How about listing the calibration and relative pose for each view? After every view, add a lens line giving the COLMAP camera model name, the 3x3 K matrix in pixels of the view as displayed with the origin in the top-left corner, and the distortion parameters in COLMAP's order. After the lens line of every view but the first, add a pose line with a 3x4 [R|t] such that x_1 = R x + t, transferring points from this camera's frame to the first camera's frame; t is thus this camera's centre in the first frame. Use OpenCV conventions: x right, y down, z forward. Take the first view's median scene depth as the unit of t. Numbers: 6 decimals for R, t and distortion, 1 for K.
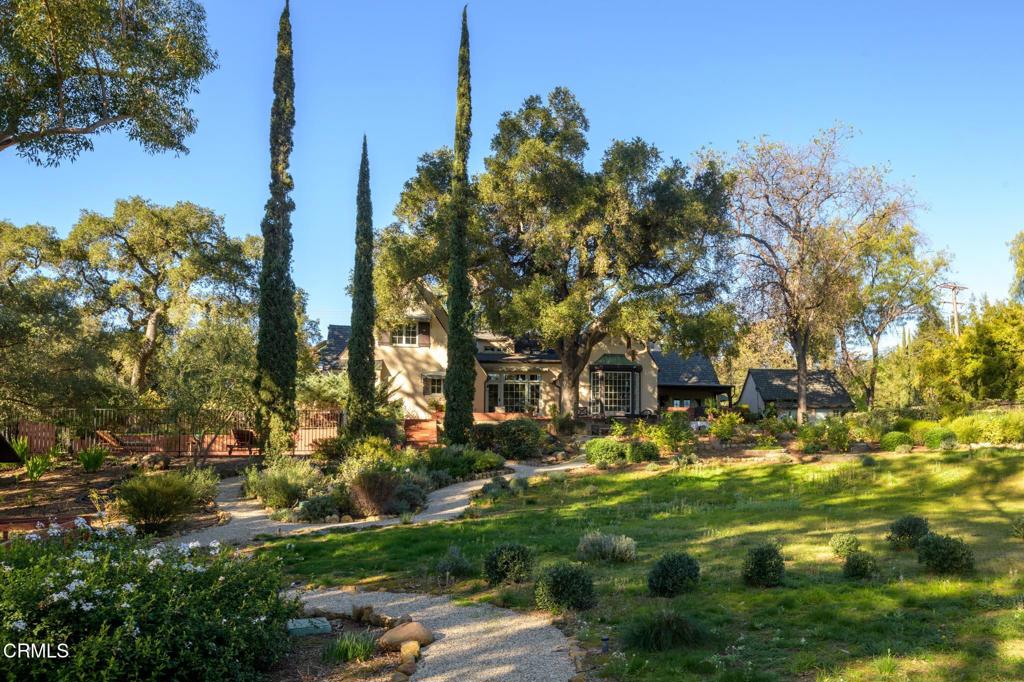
lens RADIAL K [[711.6, 0, 514.1], [0, 711.6, 354.4], [0, 0, 1]] dist [-0.005641, -0.002614]
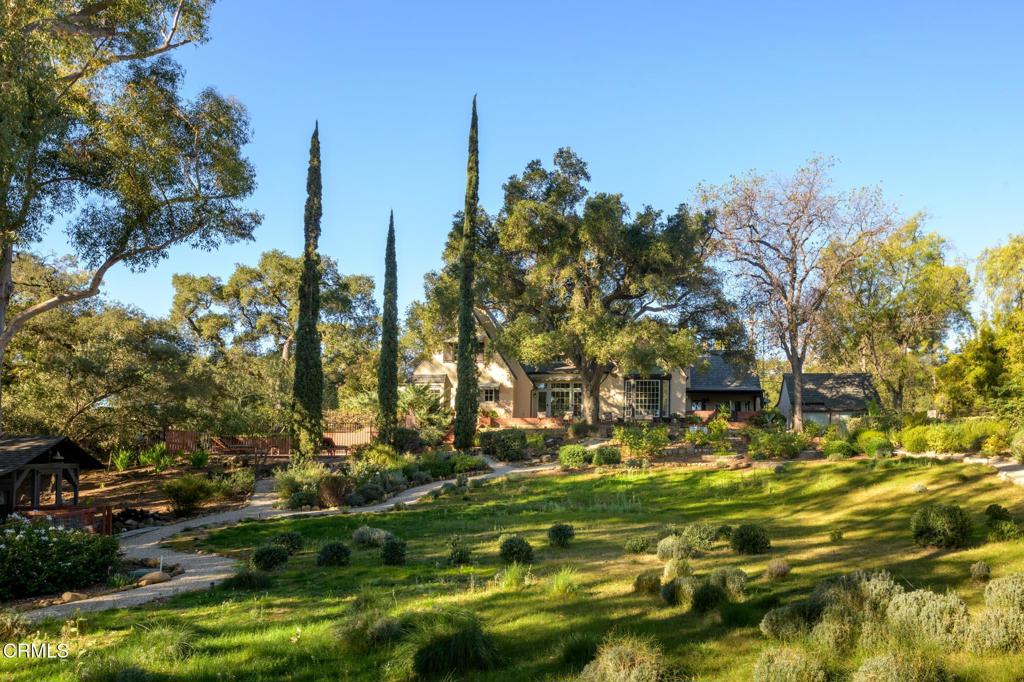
lens RADIAL K [[663.6, 0, 512.0], [0, 663.6, 341.0], [0, 0, 1]] dist [0.000797, -0.000929]
pose [[0.971275, -0.029548, -0.236120, 0.233959], [0.027514, 0.999551, -0.011907, -0.039354], [0.236366, 0.005068, 0.971651, -0.104741]]
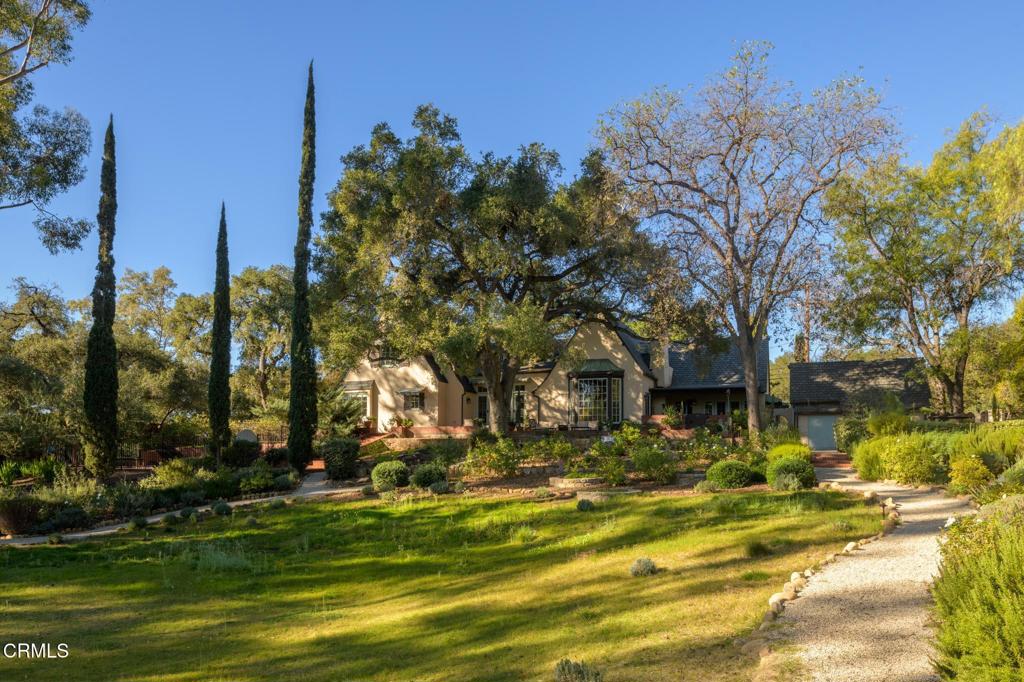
lens RADIAL K [[622.5, 0, 439.9], [0, 622.5, 342.1], [0, 0, 1]] dist [-0.002434, -0.000865]
pose [[0.836000, -0.082730, -0.542457, 0.529482], [0.071213, 0.996566, -0.042236, -0.002654], [0.544089, -0.003321, 0.839021, 0.263997]]
